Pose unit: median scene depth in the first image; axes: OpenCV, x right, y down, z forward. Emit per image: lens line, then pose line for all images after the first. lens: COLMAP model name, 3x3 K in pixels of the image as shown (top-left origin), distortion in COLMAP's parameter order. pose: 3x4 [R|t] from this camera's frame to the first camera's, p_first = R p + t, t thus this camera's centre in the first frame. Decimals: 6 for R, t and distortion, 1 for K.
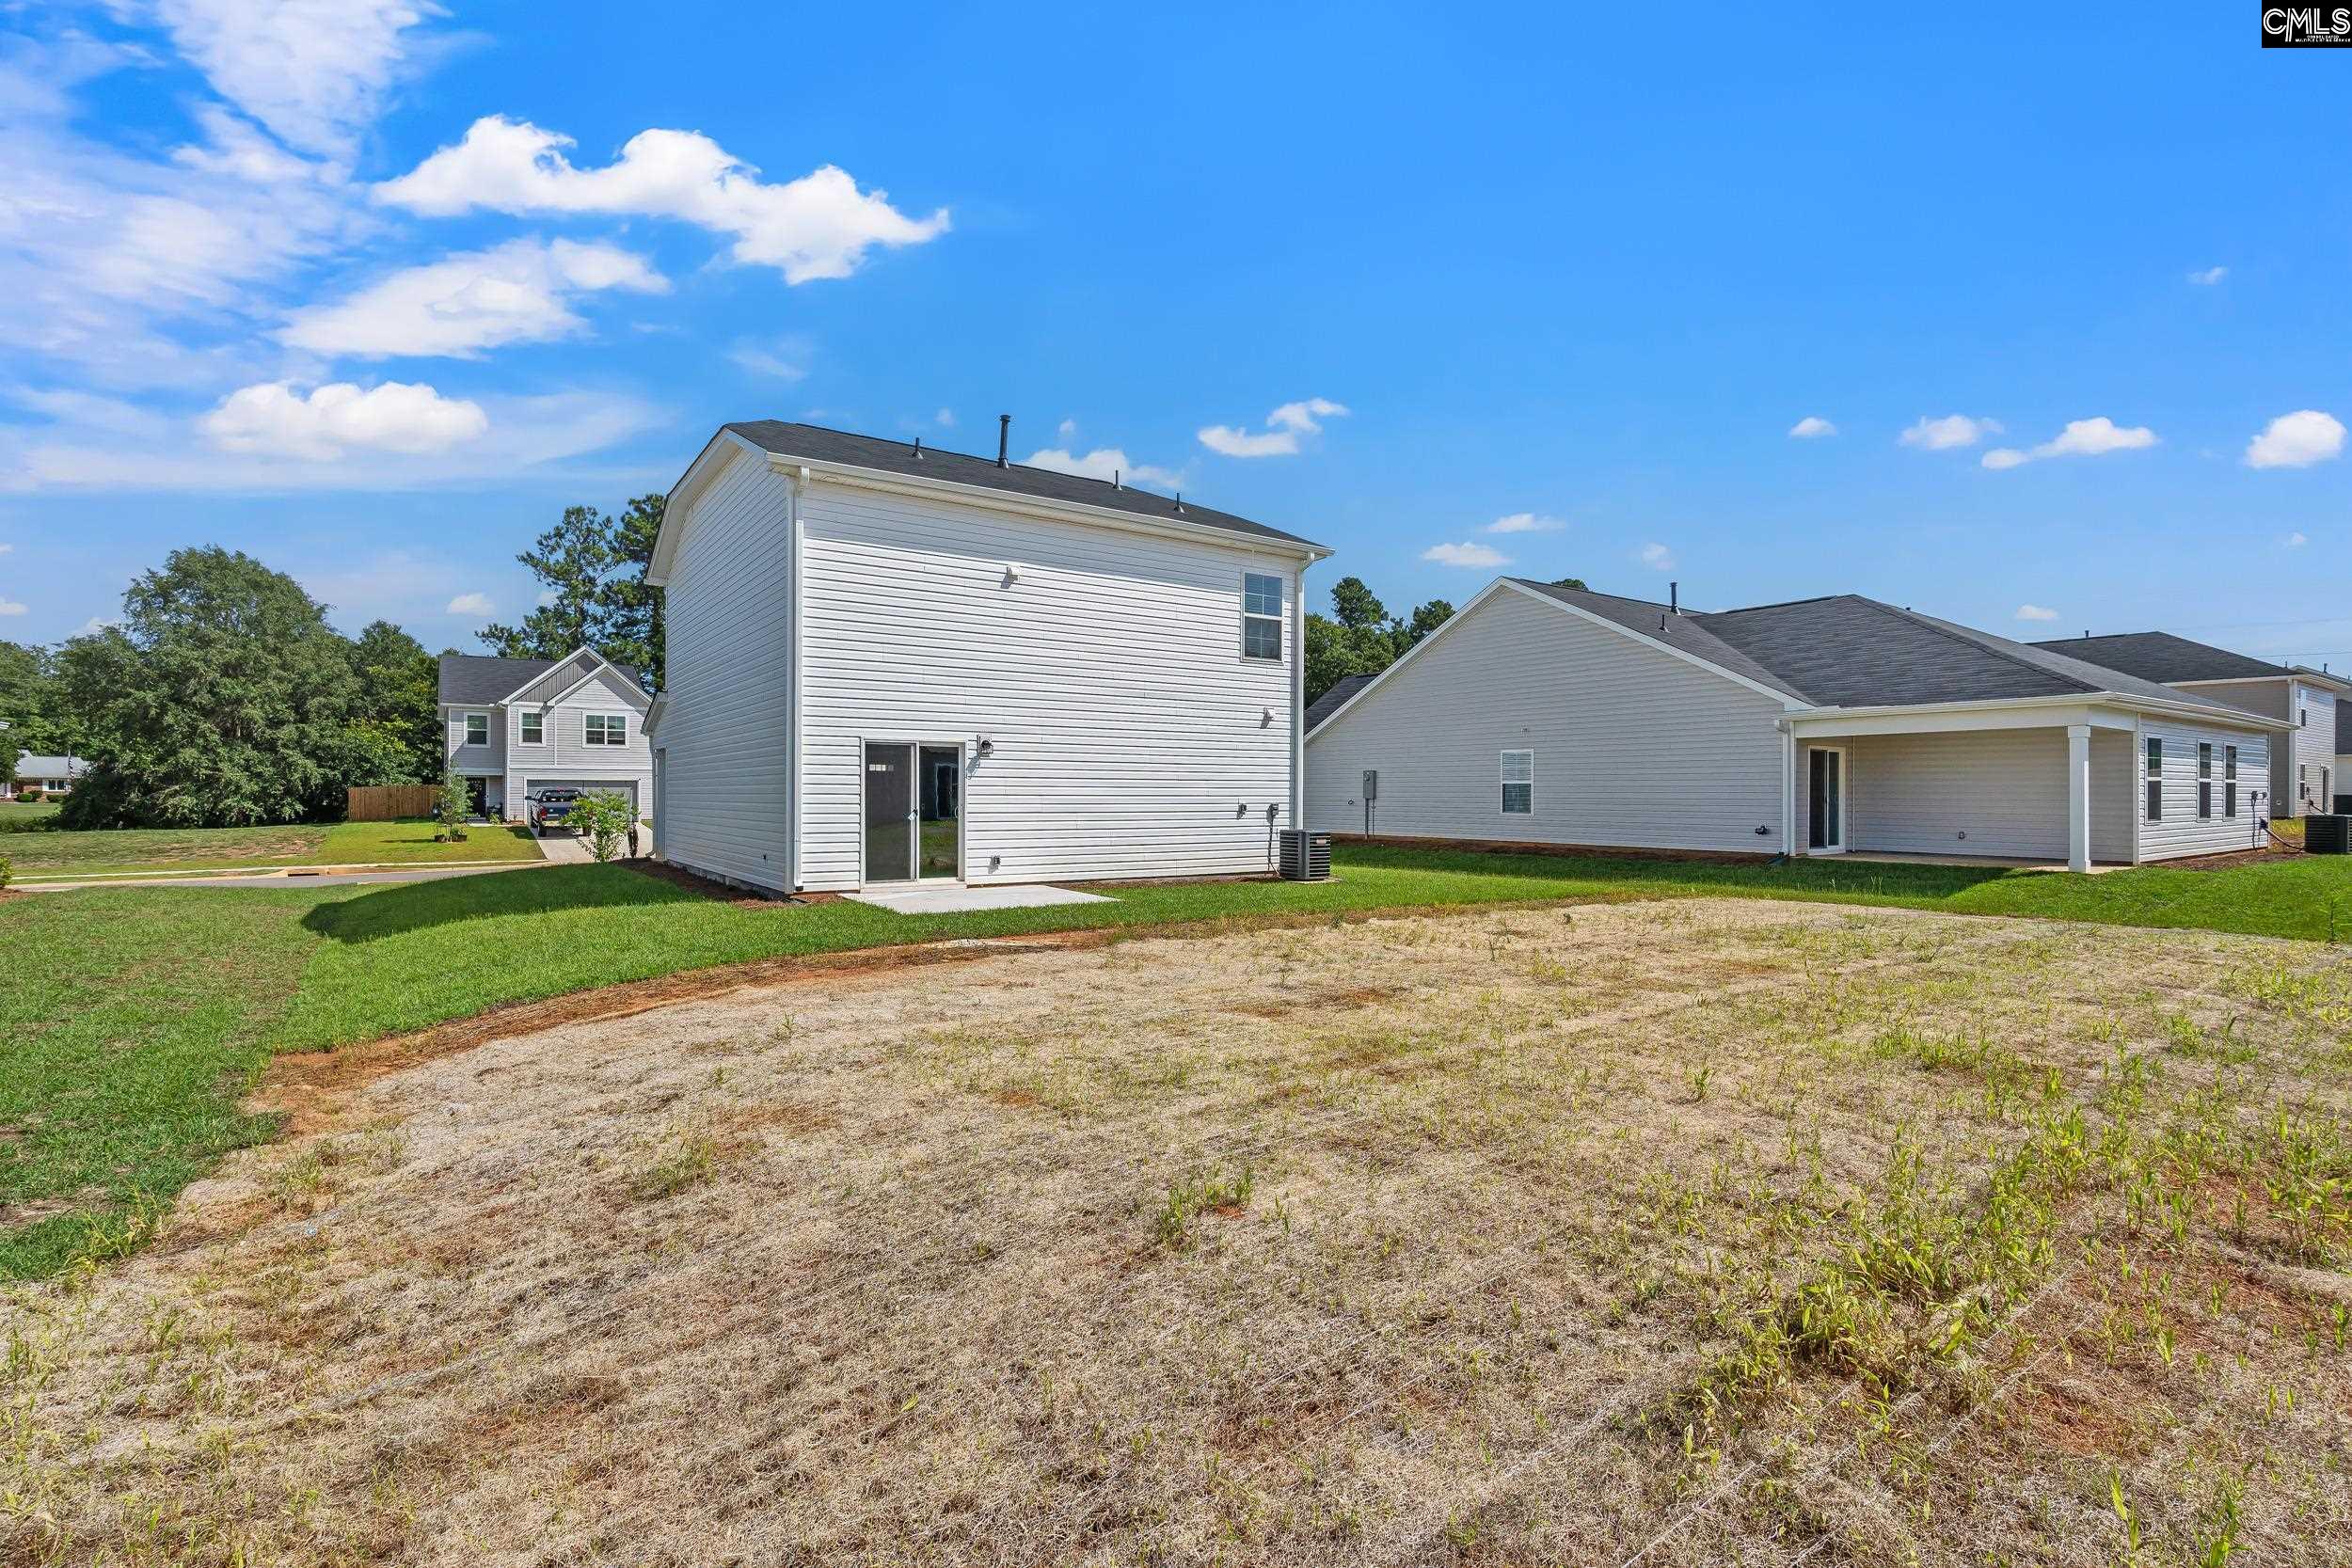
lens RADIAL K [[1098.1, 0, 1167.3], [0, 1098.1, 774.3], [0, 0, 1]] dist [-0.001355, -0.000358]
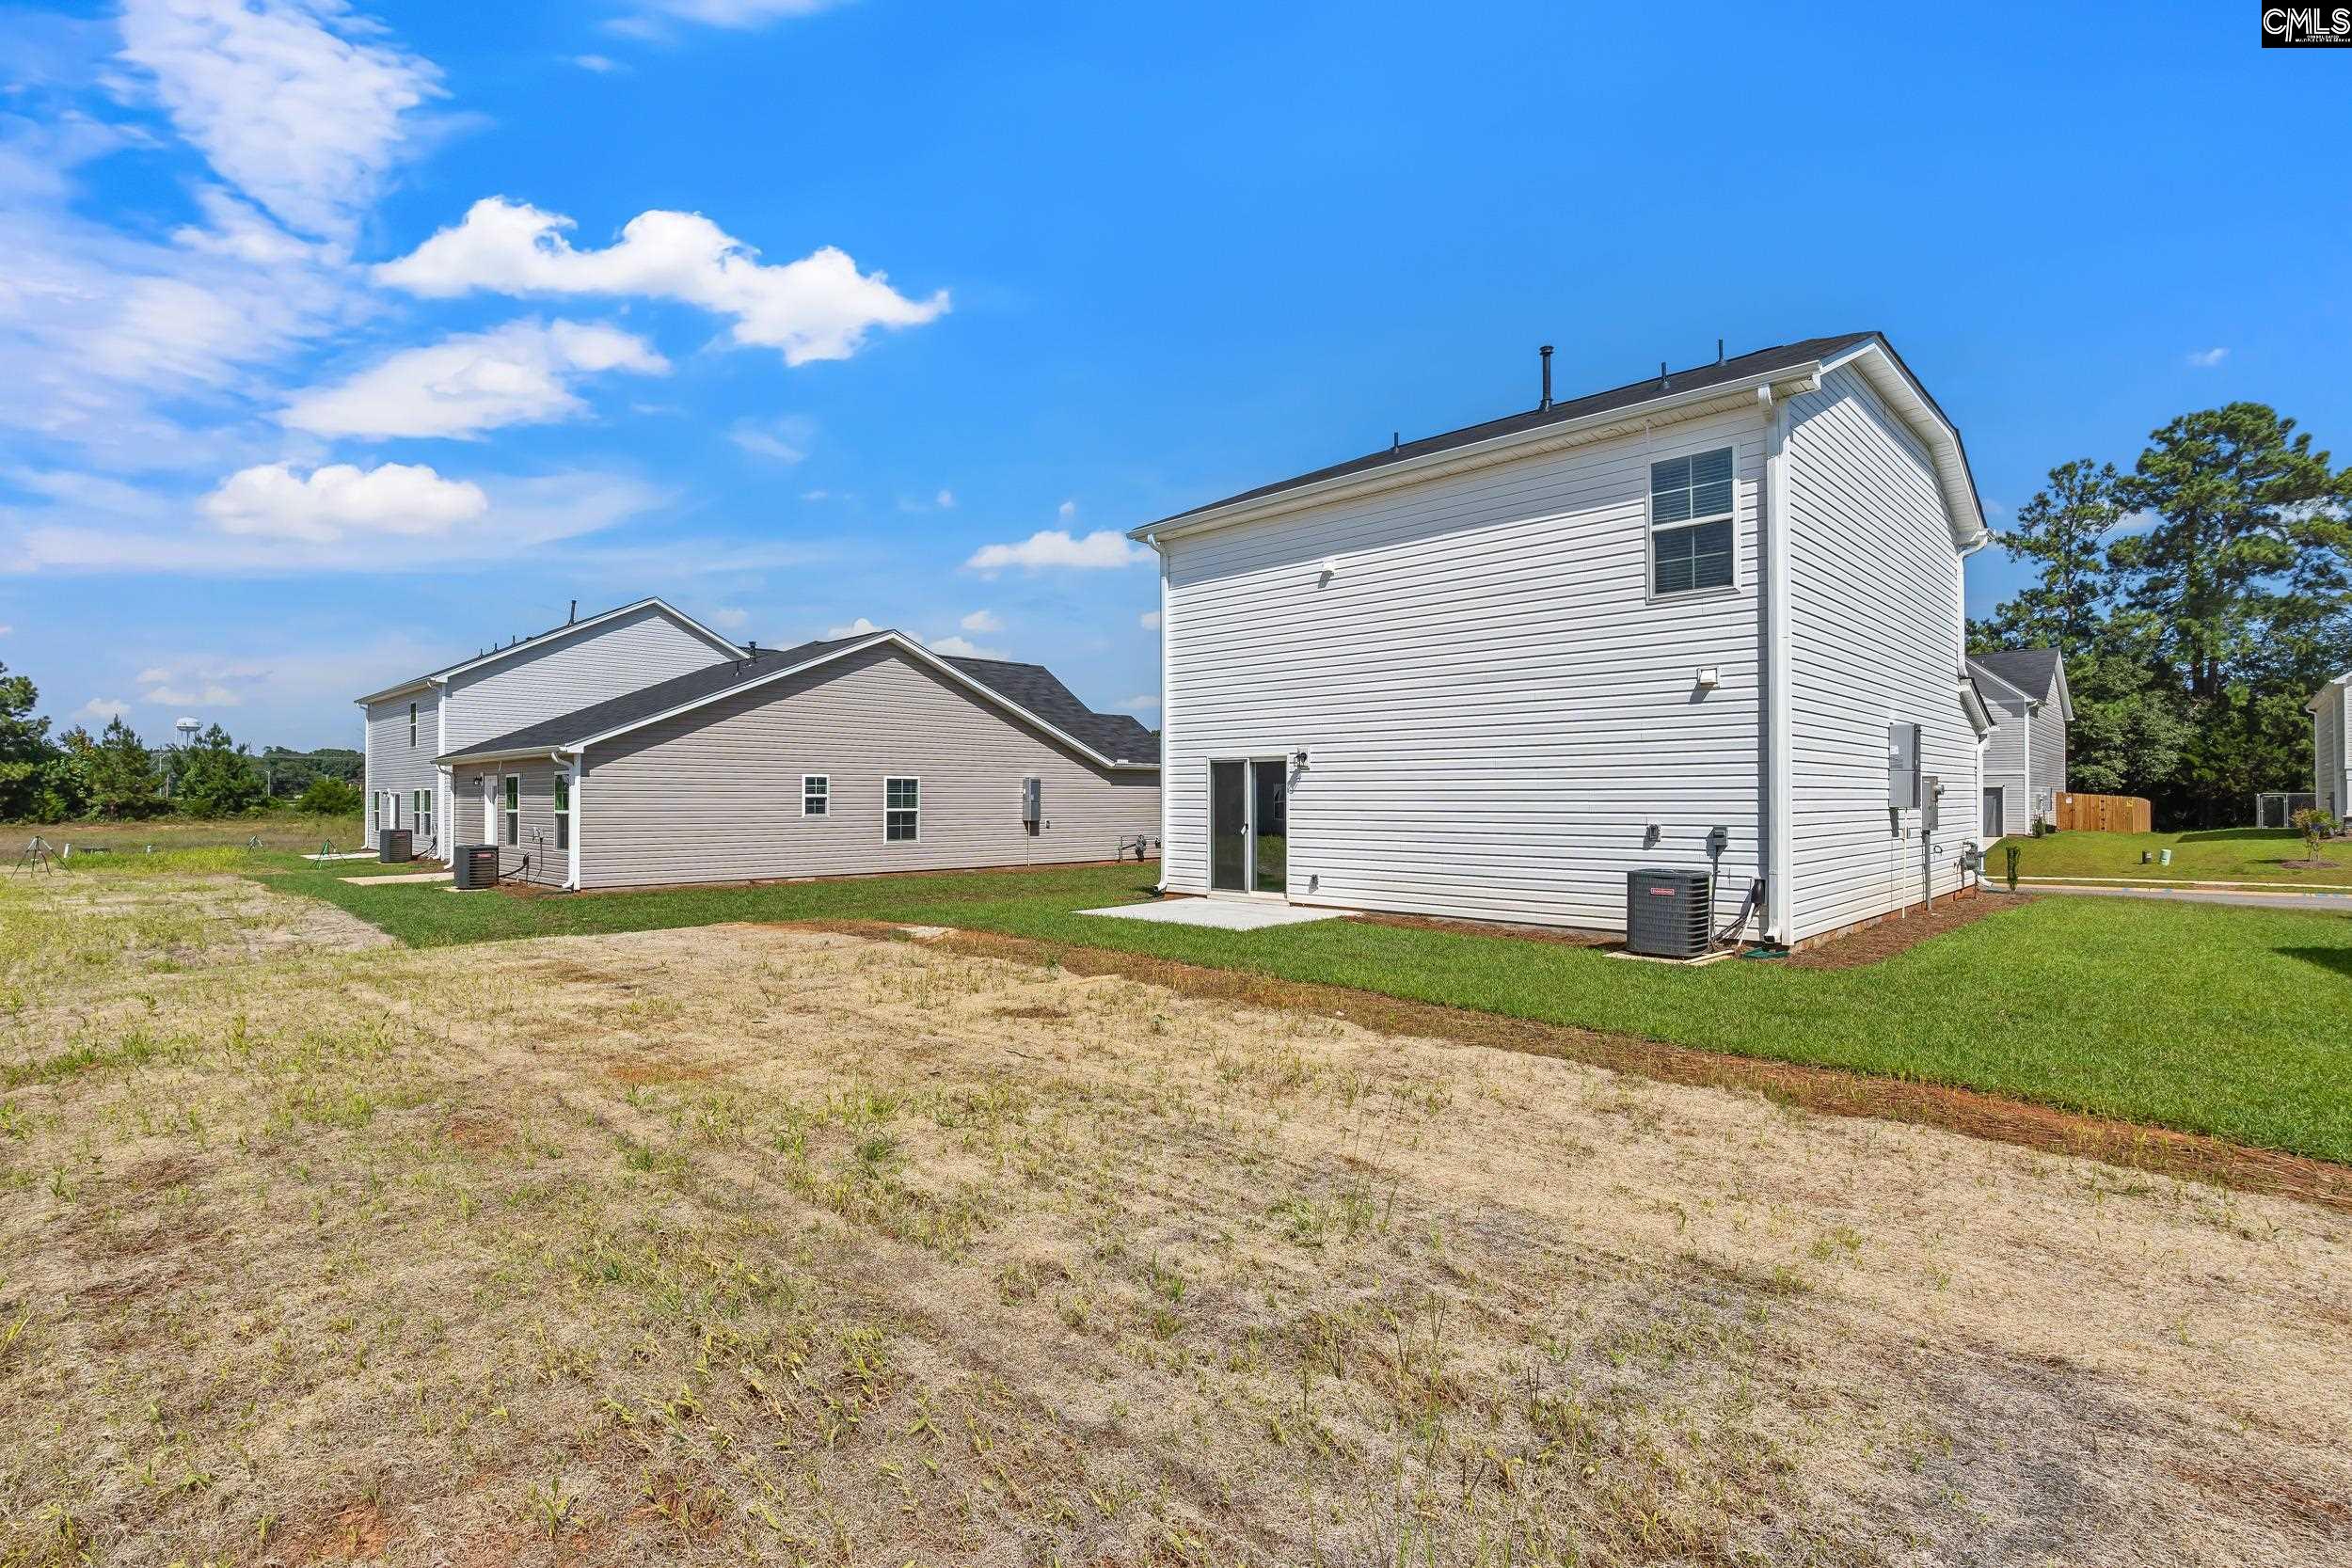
lens RADIAL K [[1098.1, 0, 1167.3], [0, 1098.1, 774.3], [0, 0, 1]] dist [-0.001355, -0.000358]
pose [[0.193007, -0.024841, -0.980883, 0.738178], [0.020009, 0.999571, -0.021377, 0.005906], [0.980993, -0.015500, 0.193421, 0.692349]]
